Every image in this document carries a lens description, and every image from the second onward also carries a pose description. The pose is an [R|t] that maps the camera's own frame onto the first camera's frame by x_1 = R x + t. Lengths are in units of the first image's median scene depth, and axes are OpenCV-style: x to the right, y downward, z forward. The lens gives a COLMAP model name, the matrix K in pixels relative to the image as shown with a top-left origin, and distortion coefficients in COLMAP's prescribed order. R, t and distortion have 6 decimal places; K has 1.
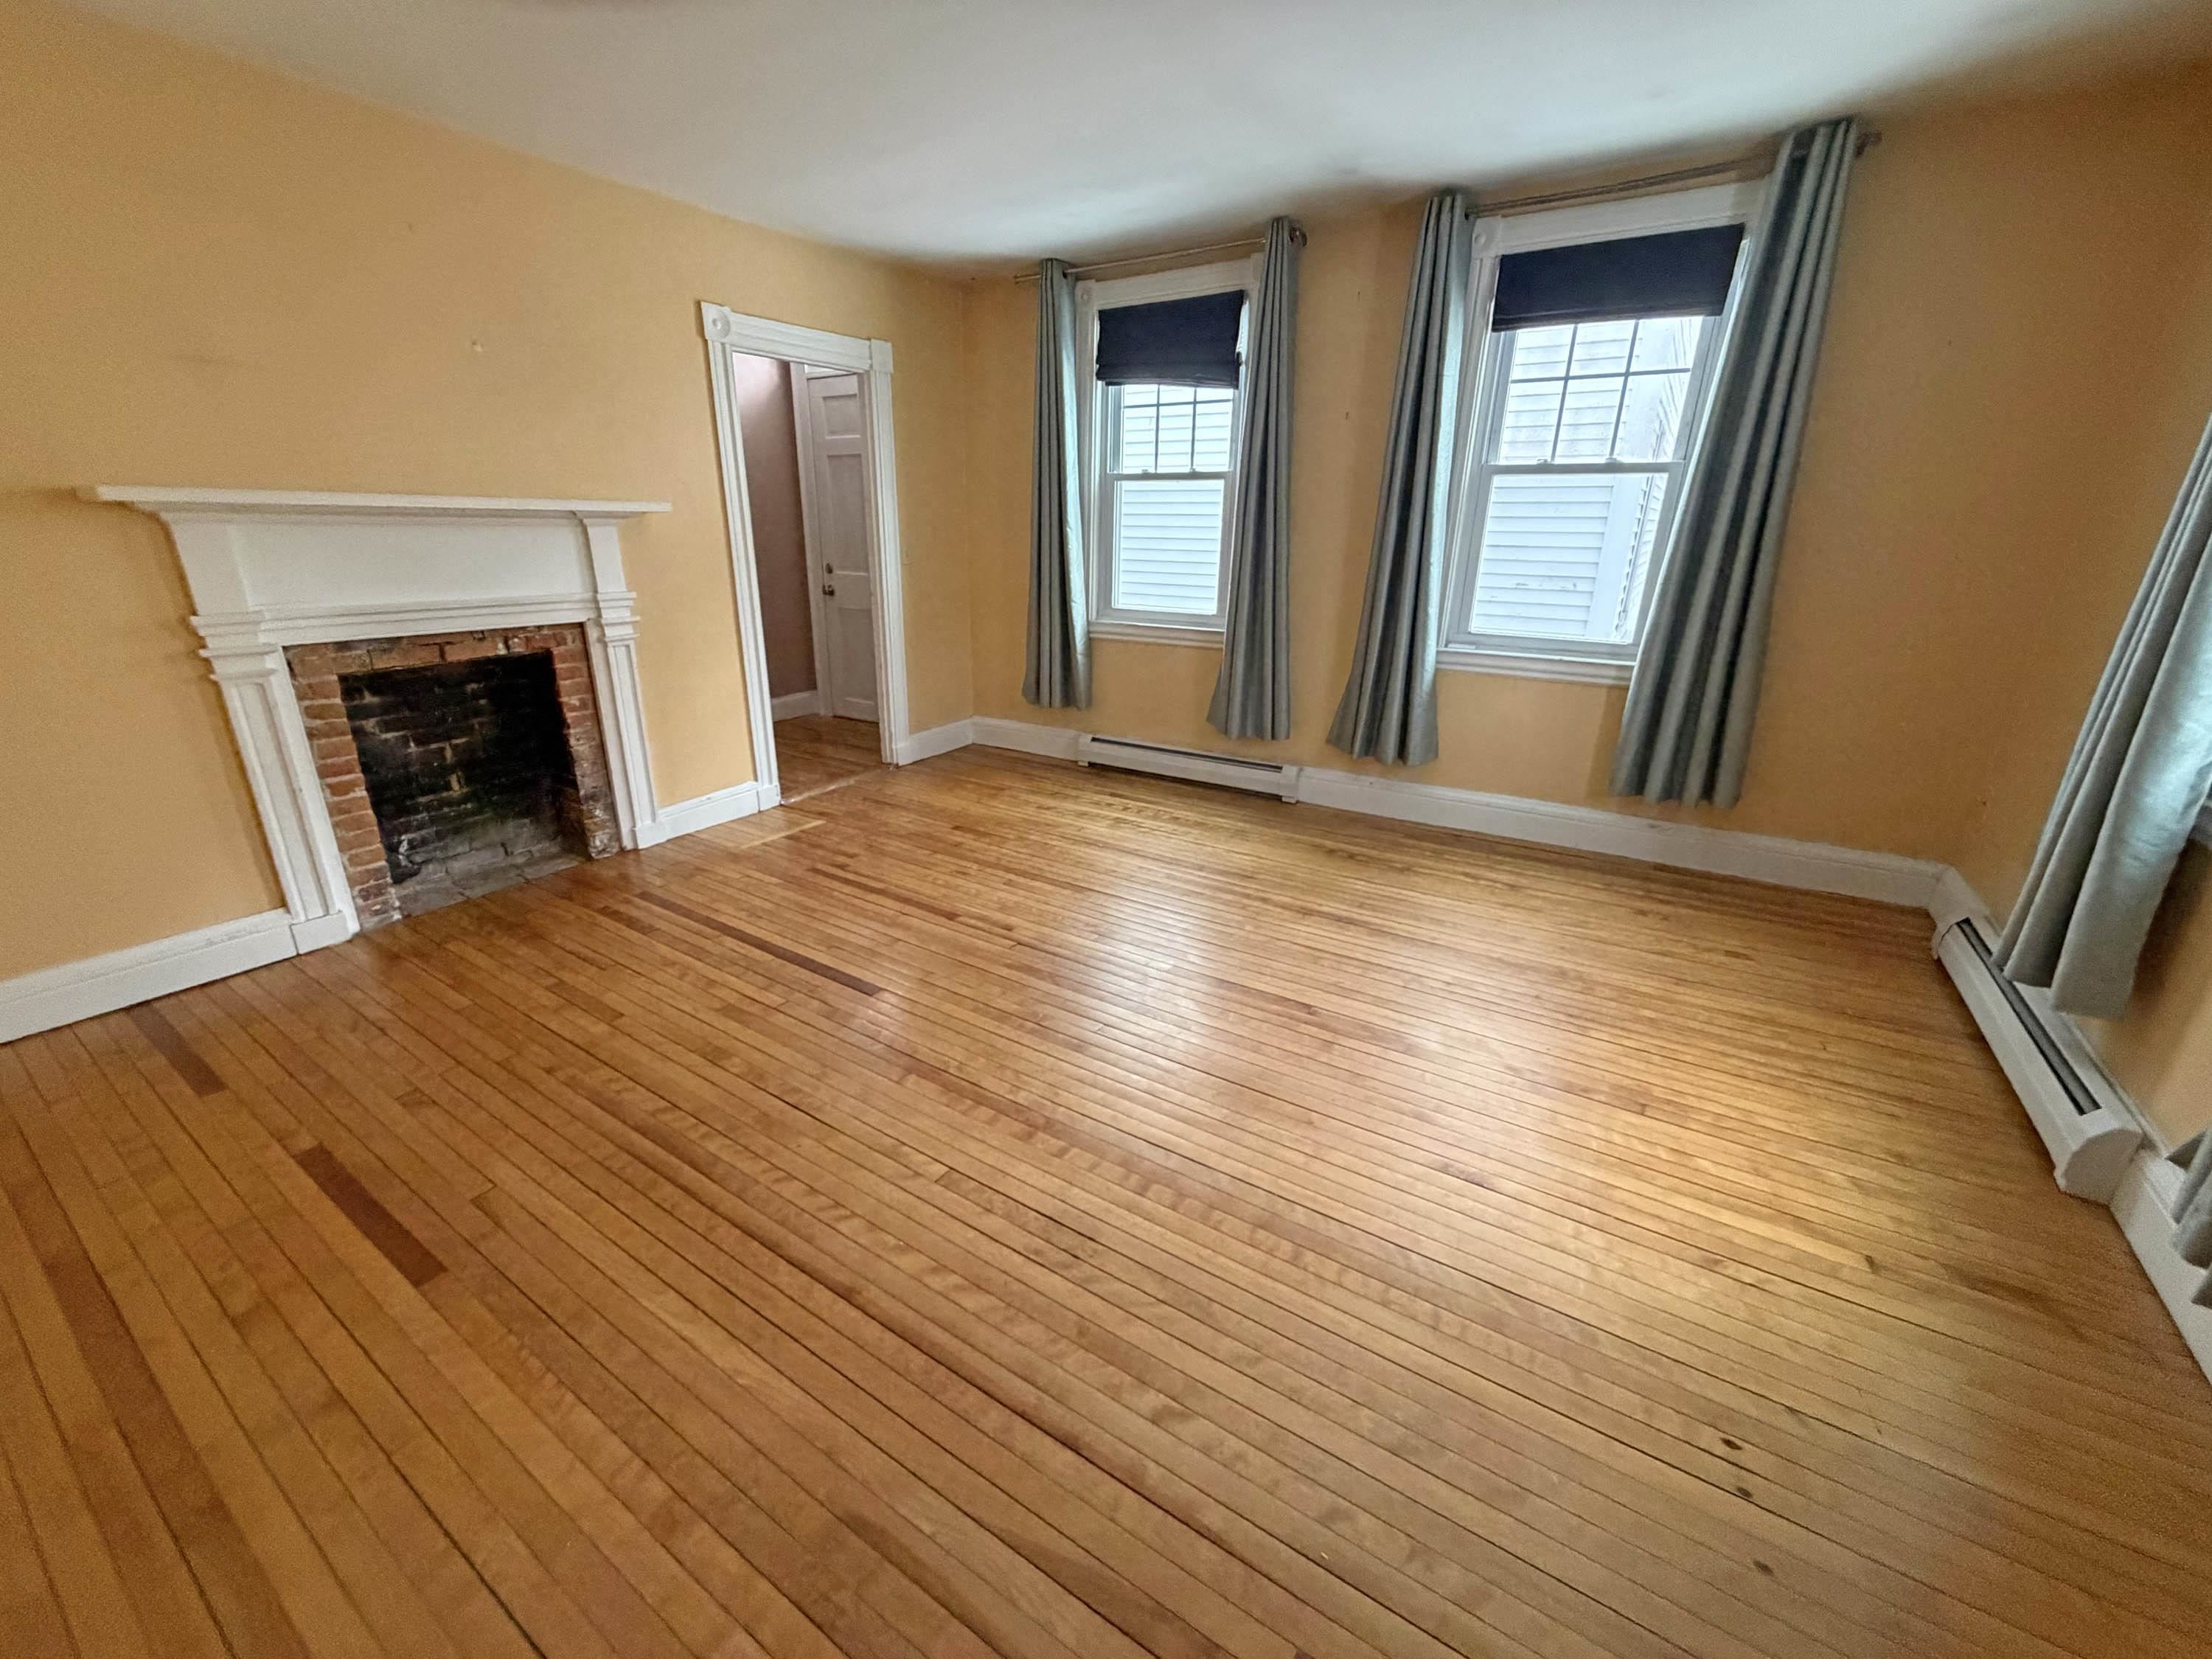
lens RADIAL K [[875.9, 0, 1099.5], [0, 875.9, 831.9], [0, 0, 1]] dist [-0.000121, -0.000454]
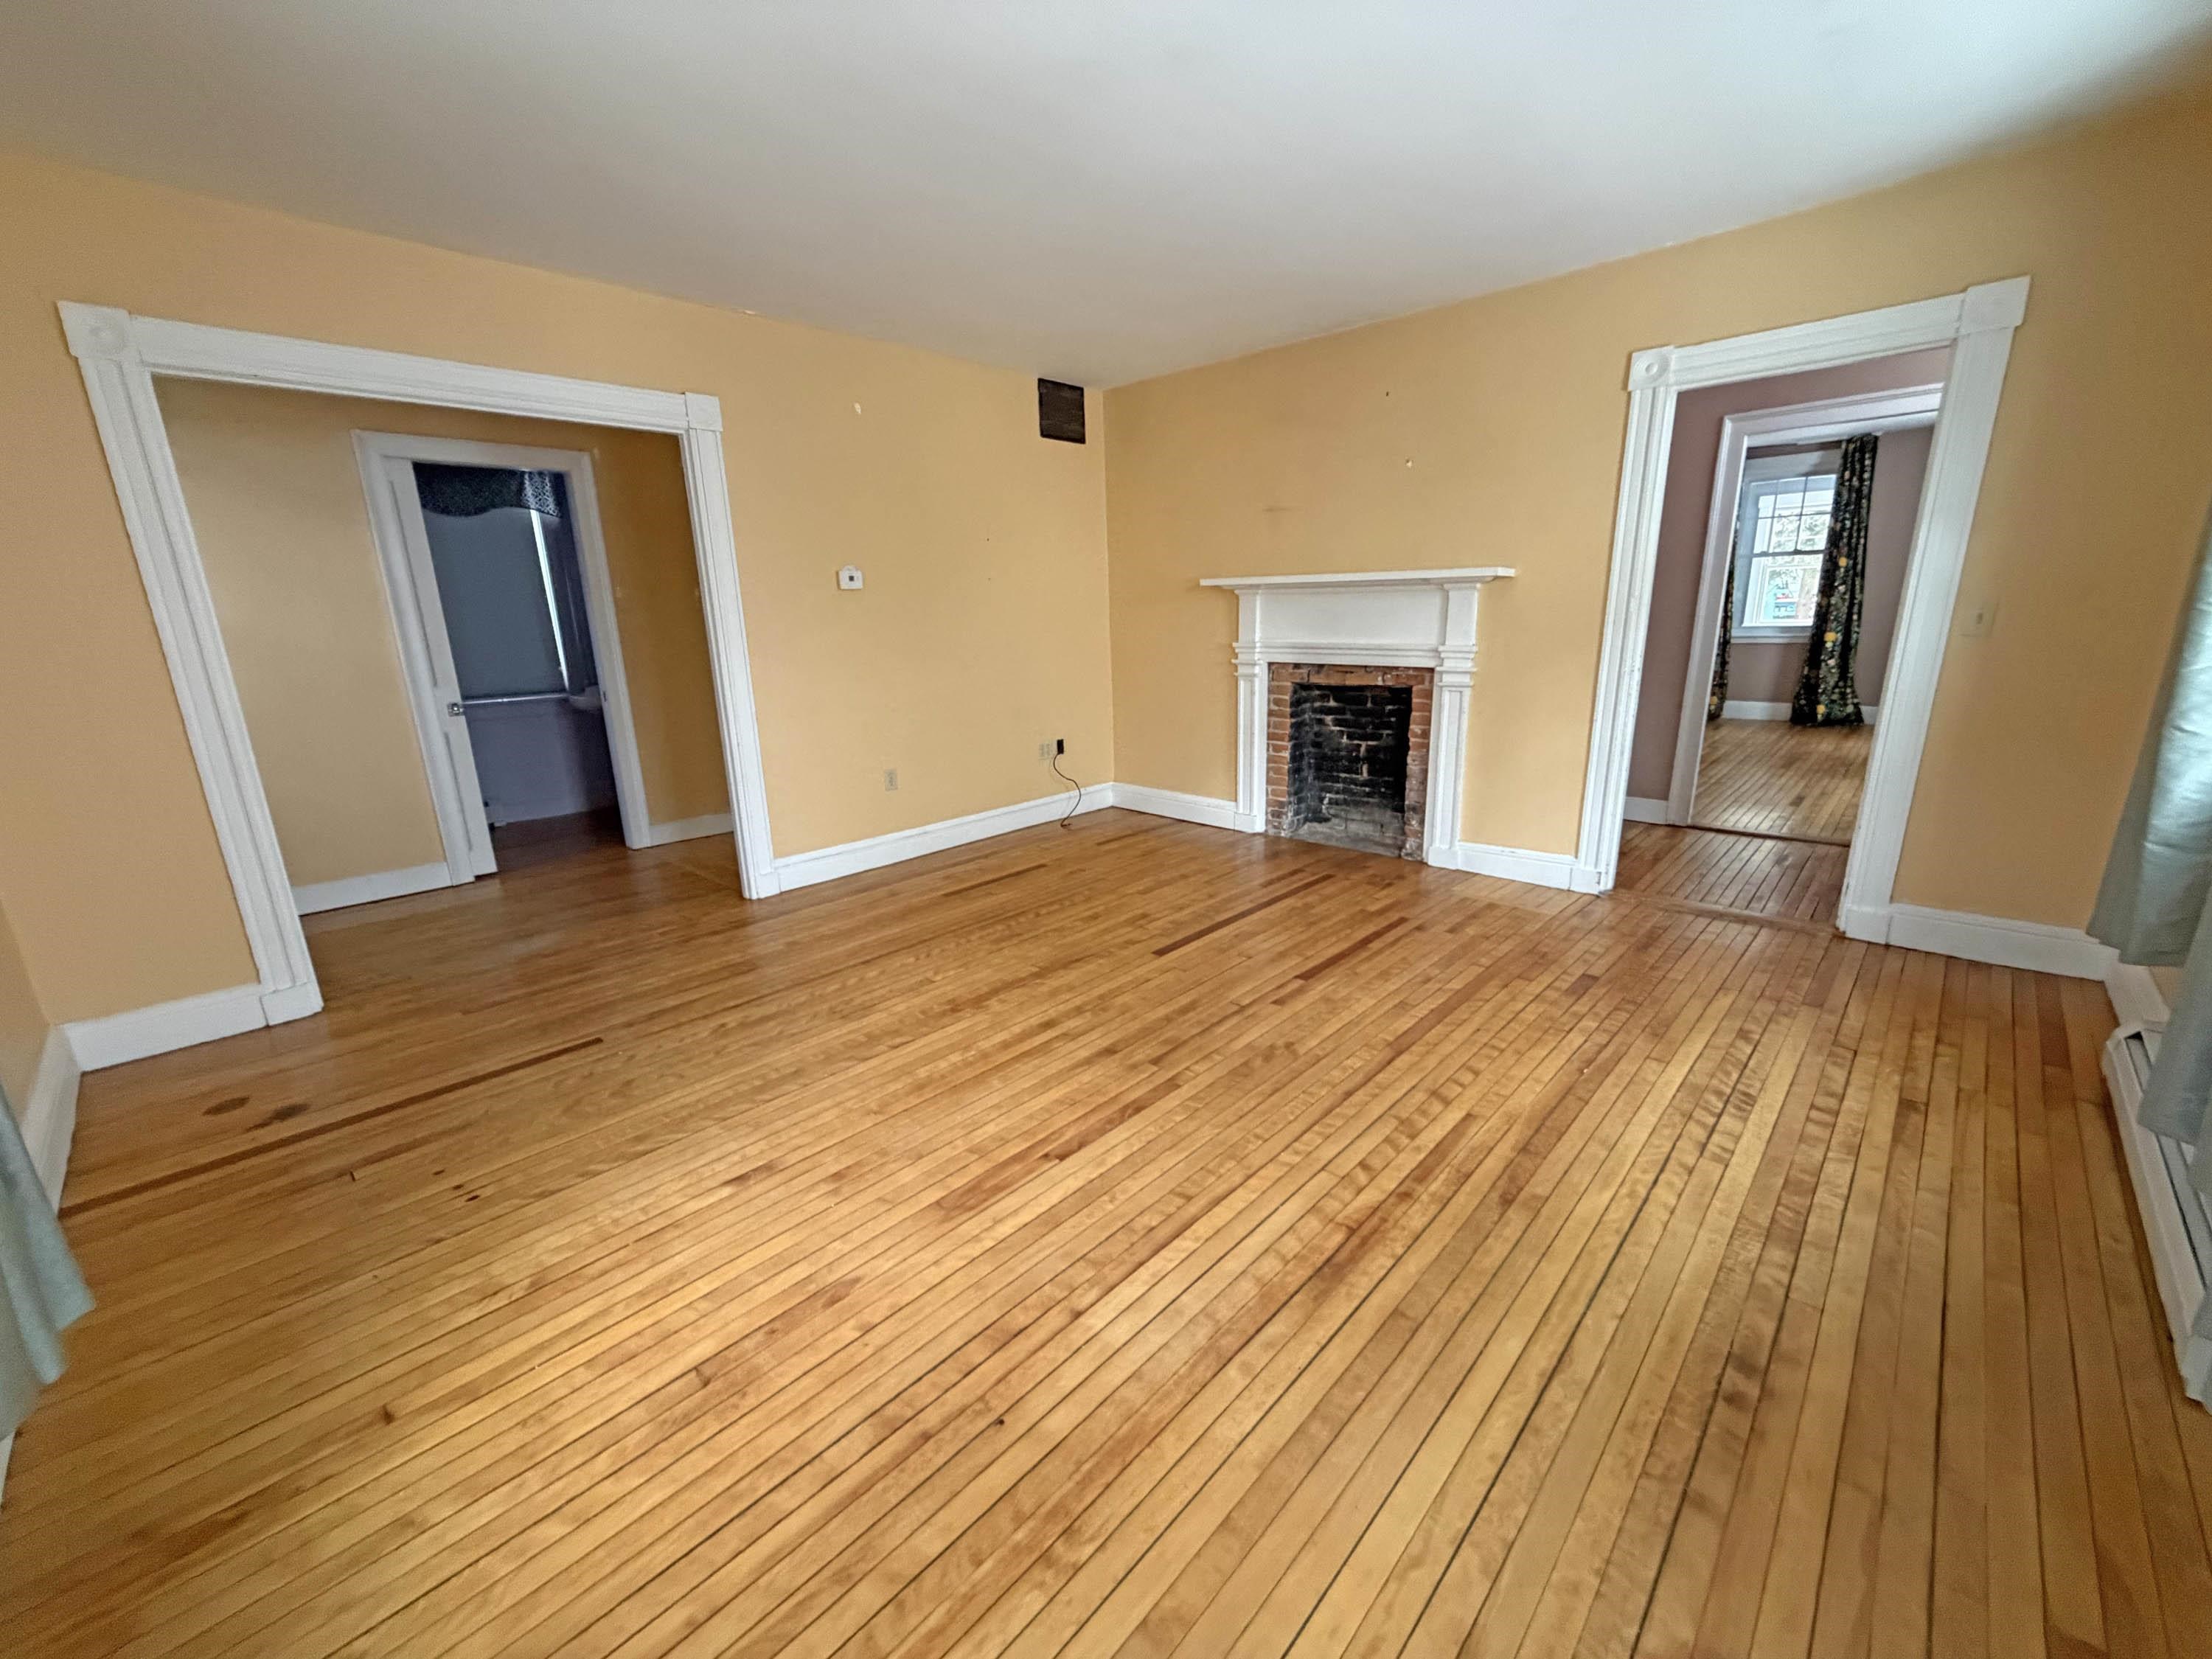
lens RADIAL K [[875.9, 0, 1099.5], [0, 875.9, 831.9], [0, 0, 1]] dist [-0.000121, -0.000454]
pose [[-0.189022, 0.243141, -0.951395, 0.736961], [-0.306489, 0.905853, 0.292395, -0.256336], [0.932918, 0.346861, -0.096706, 0.793435]]
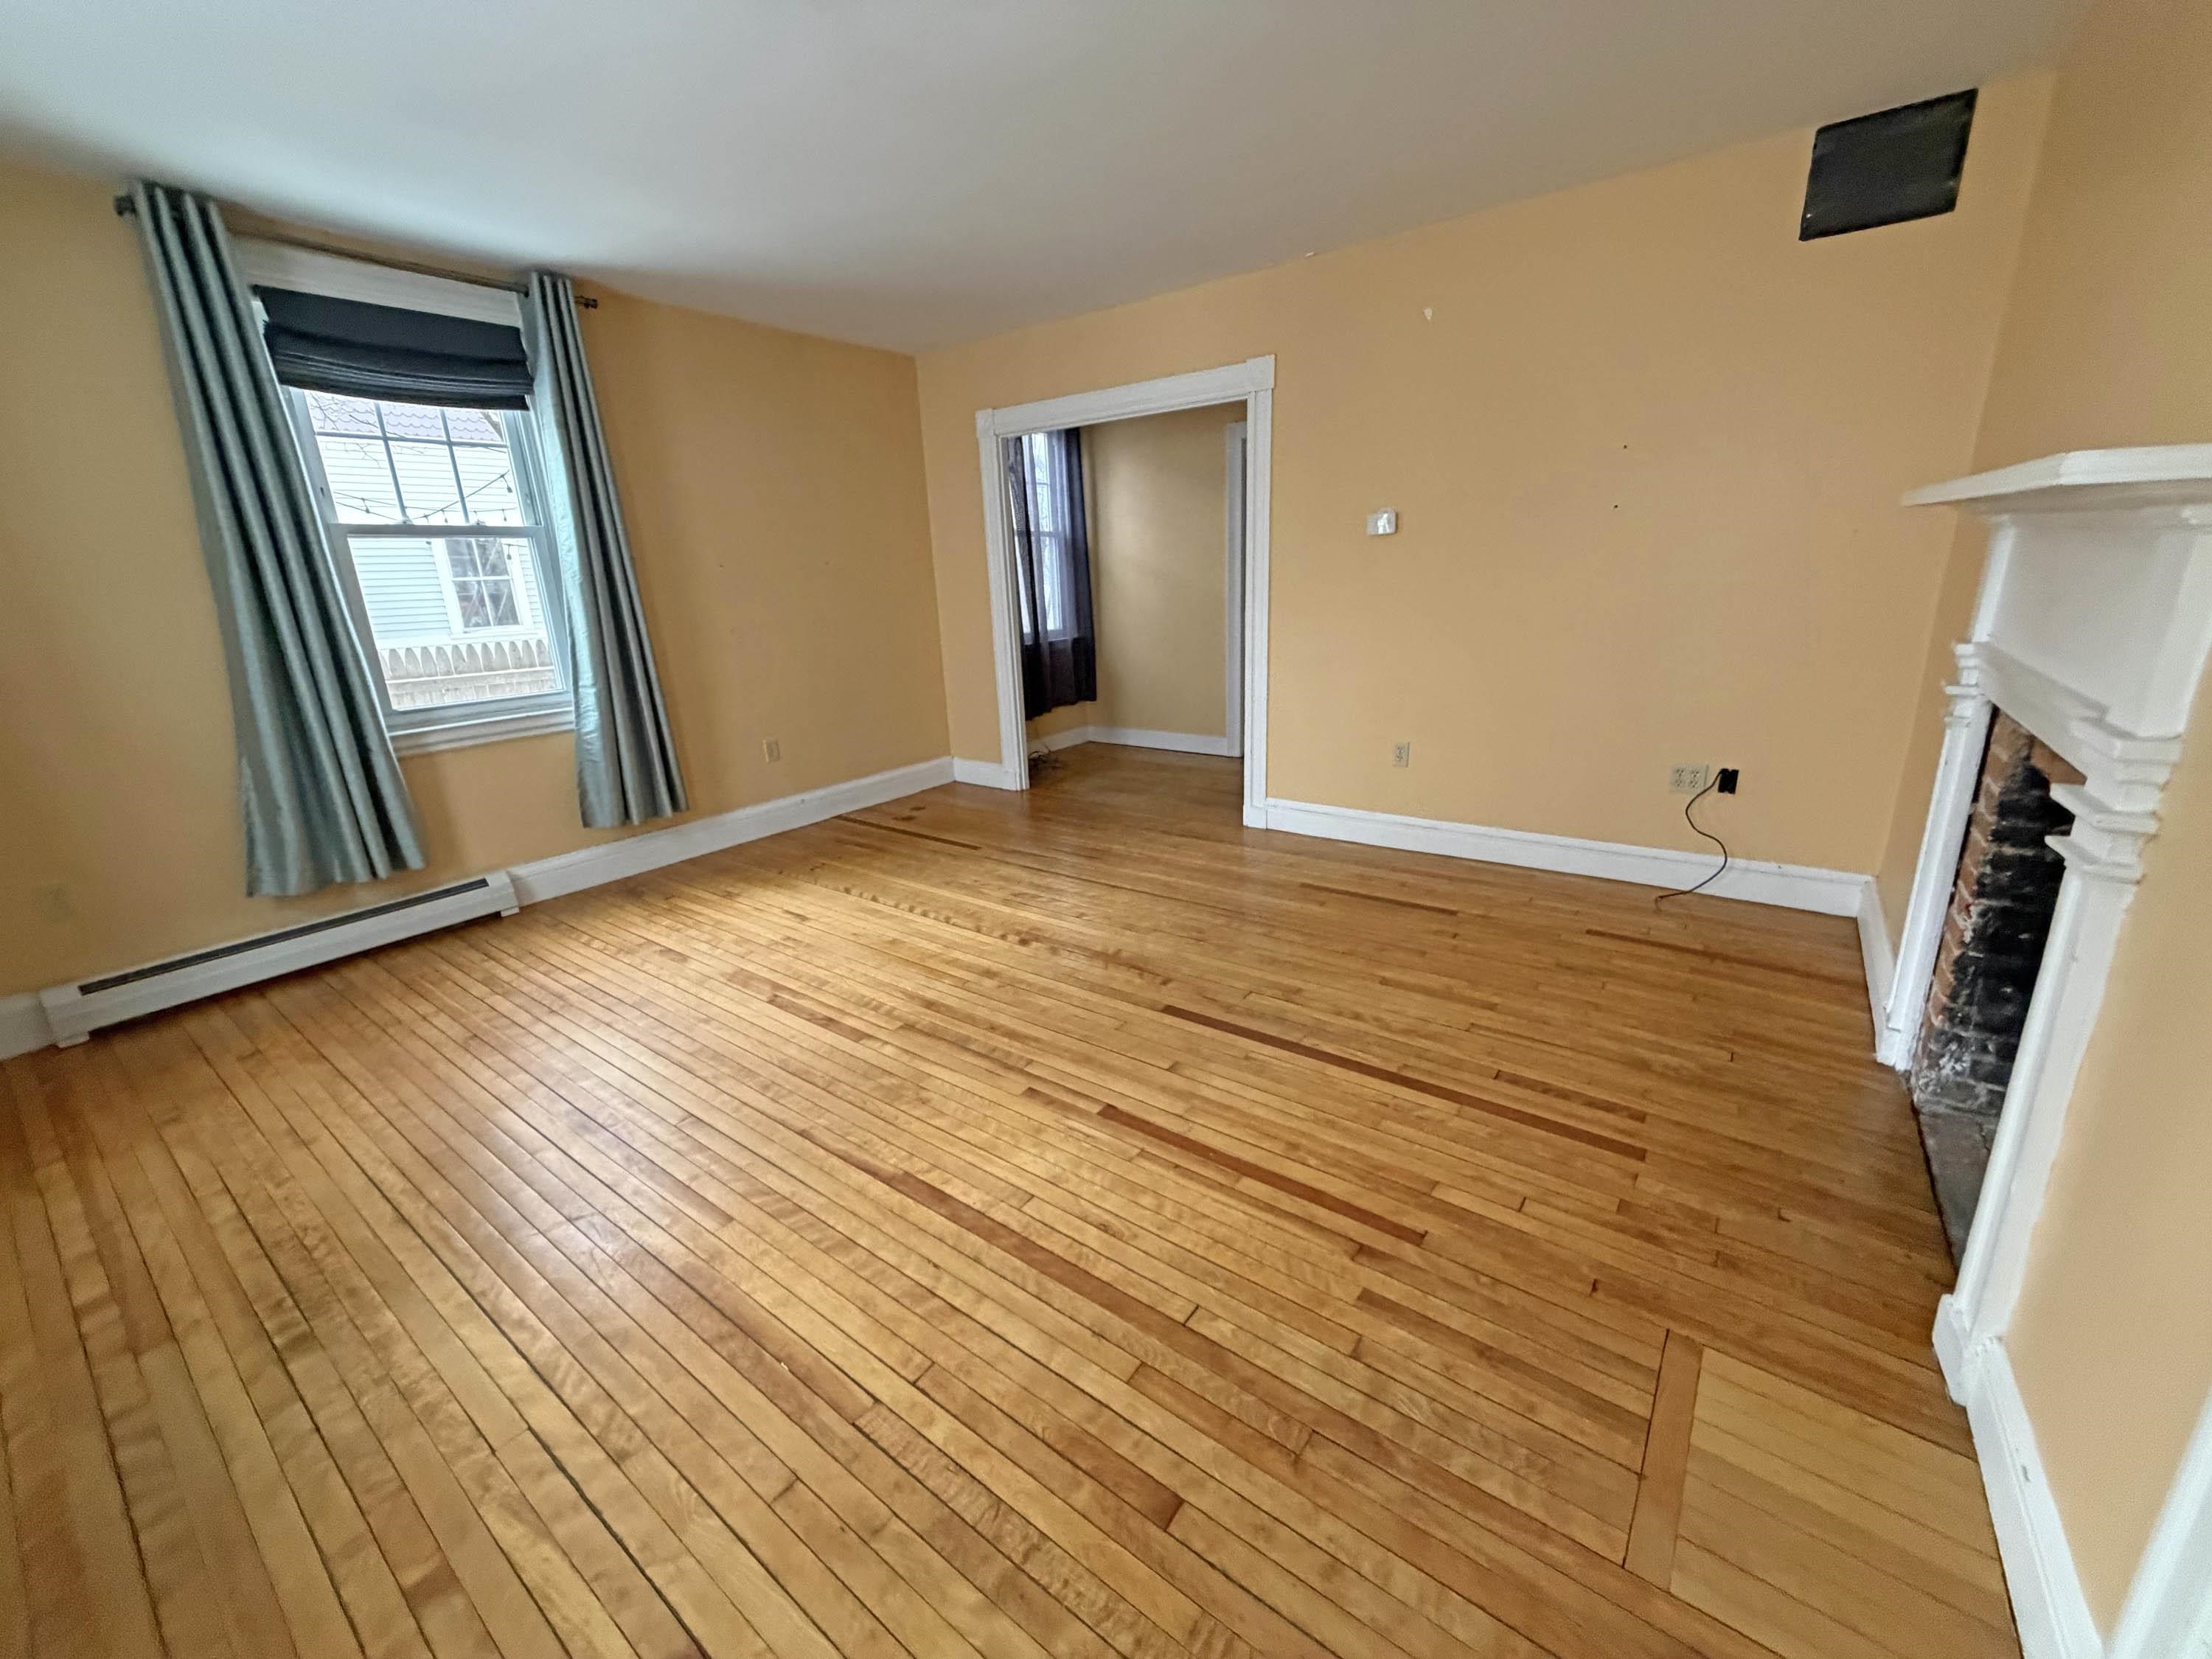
lens RADIAL K [[886.4, 0, 1098.5], [0, 886.4, 826.4], [0, 0, 1]] dist [0.000403, 0.000124]
pose [[-0.997175, 0.015376, 0.073519, -0.205497], [0.055889, 0.805810, 0.589531, -0.485659], [-0.050178, 0.591974, -0.804393, 1.378963]]
